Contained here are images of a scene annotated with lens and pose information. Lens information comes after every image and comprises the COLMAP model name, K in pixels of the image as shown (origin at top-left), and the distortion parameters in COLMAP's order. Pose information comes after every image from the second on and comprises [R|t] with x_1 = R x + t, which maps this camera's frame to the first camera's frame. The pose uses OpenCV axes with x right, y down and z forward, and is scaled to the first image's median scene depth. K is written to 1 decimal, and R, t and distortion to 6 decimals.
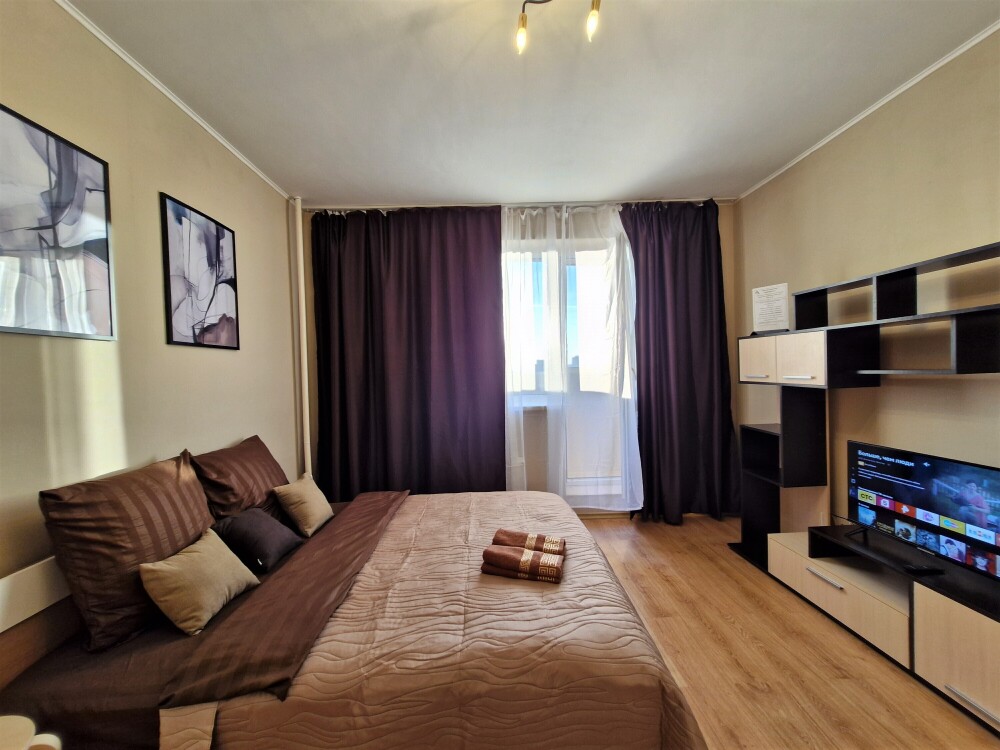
lens RADIAL K [[389.9, 0, 500.0], [0, 389.9, 375.0], [0, 0, 1]] dist [0.000653, -0.000255]
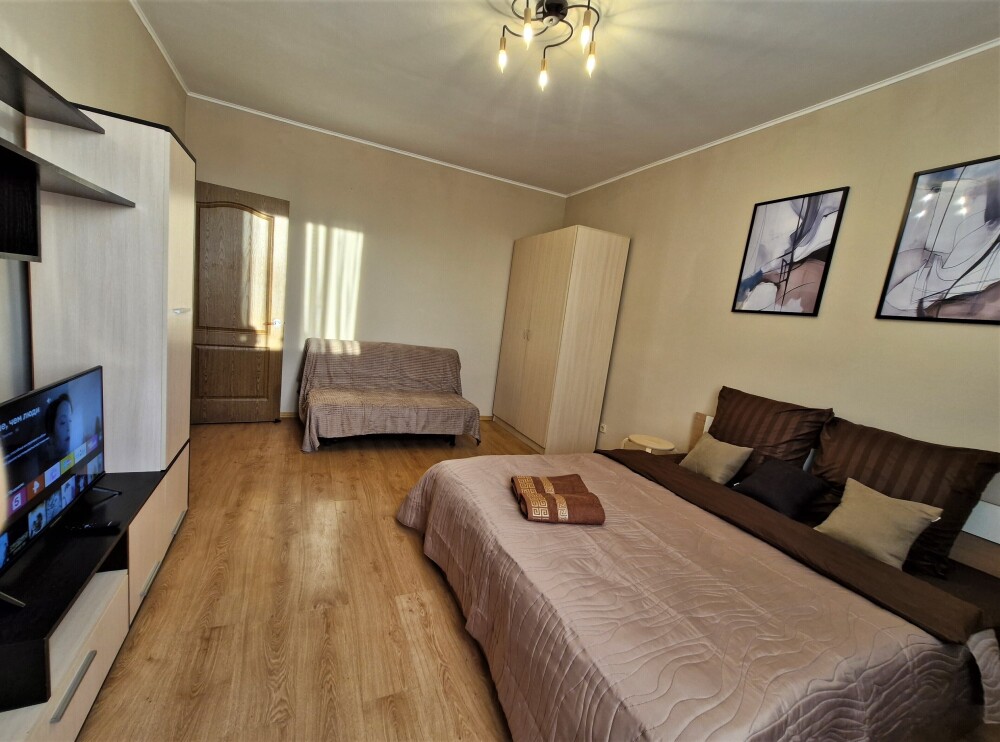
lens RADIAL K [[401.9, 0, 492.1], [0, 401.9, 369.7], [0, 0, 1]] dist [0.000002, -0.000022]
pose [[-0.919336, -0.032110, -0.392161, 0.533731], [-0.102683, 0.981707, 0.160336, -0.007637], [0.379839, 0.187671, -0.905816, 1.519971]]
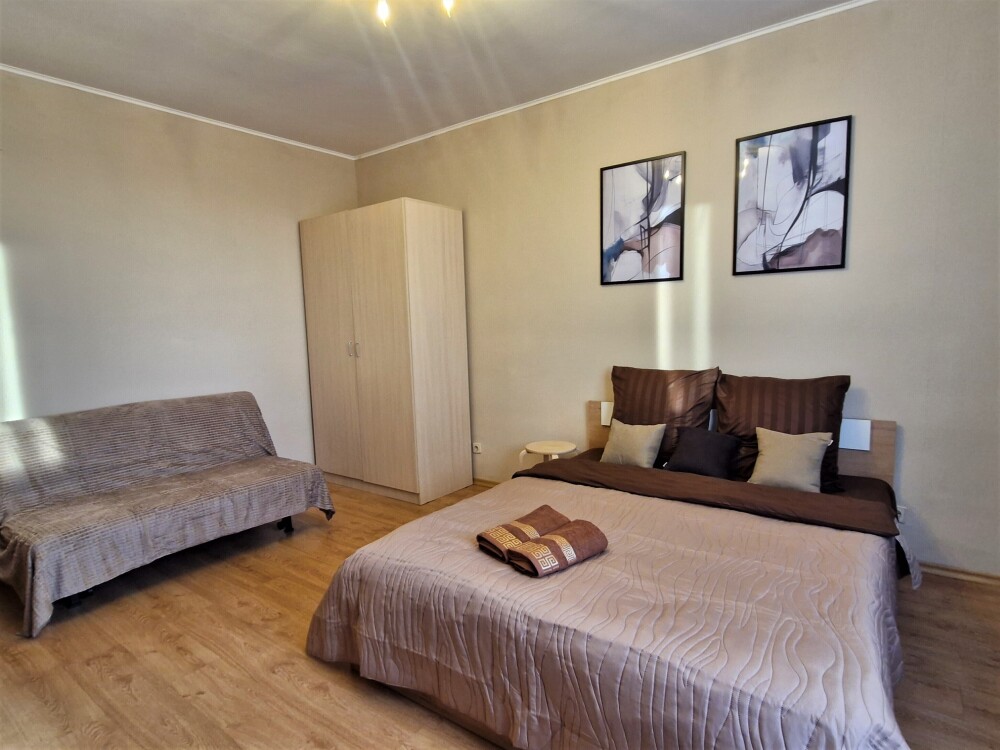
lens RADIAL K [[533.4, 0, 500.0], [0, 533.4, 375.0], [0, 0, 1]] dist [0.005179, -0.000480]
pose [[-0.612160, 0.127150, -0.780444, 0.786350], [0.037793, 0.990564, 0.131738, -0.019824], [0.789830, 0.051150, -0.611189, 1.333997]]
